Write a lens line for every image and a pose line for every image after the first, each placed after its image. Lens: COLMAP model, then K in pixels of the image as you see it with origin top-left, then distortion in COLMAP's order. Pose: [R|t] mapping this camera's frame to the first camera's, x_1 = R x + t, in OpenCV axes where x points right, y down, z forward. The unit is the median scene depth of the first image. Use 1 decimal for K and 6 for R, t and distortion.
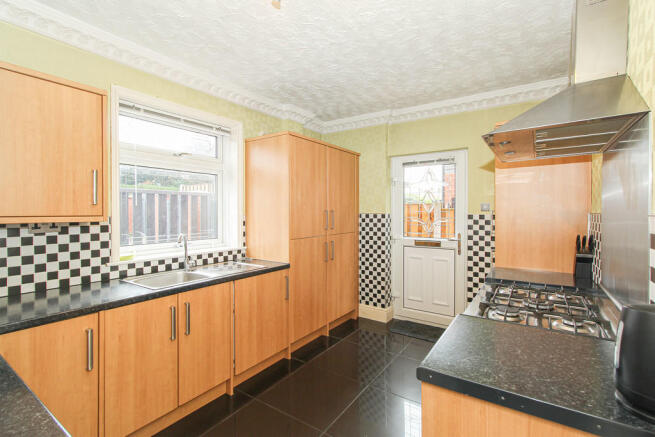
lens RADIAL K [[306.3, 0, 327.7], [0, 306.3, 214.5], [0, 0, 1]] dist [0.000597, 0.000116]
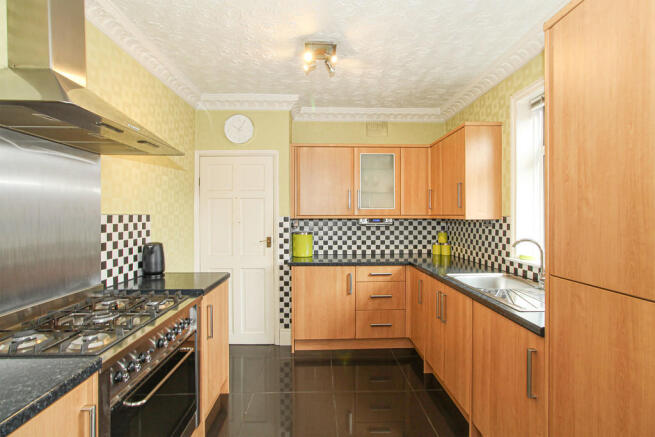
lens RADIAL K [[306.3, 0, 327.7], [0, 306.3, 214.5], [0, 0, 1]] dist [0.000597, 0.000116]
pose [[-0.810836, 0.000190, -0.585274, 0.472694], [-0.002472, 0.999990, 0.003750, -0.002188], [0.585268, 0.004488, -0.810827, 1.481194]]
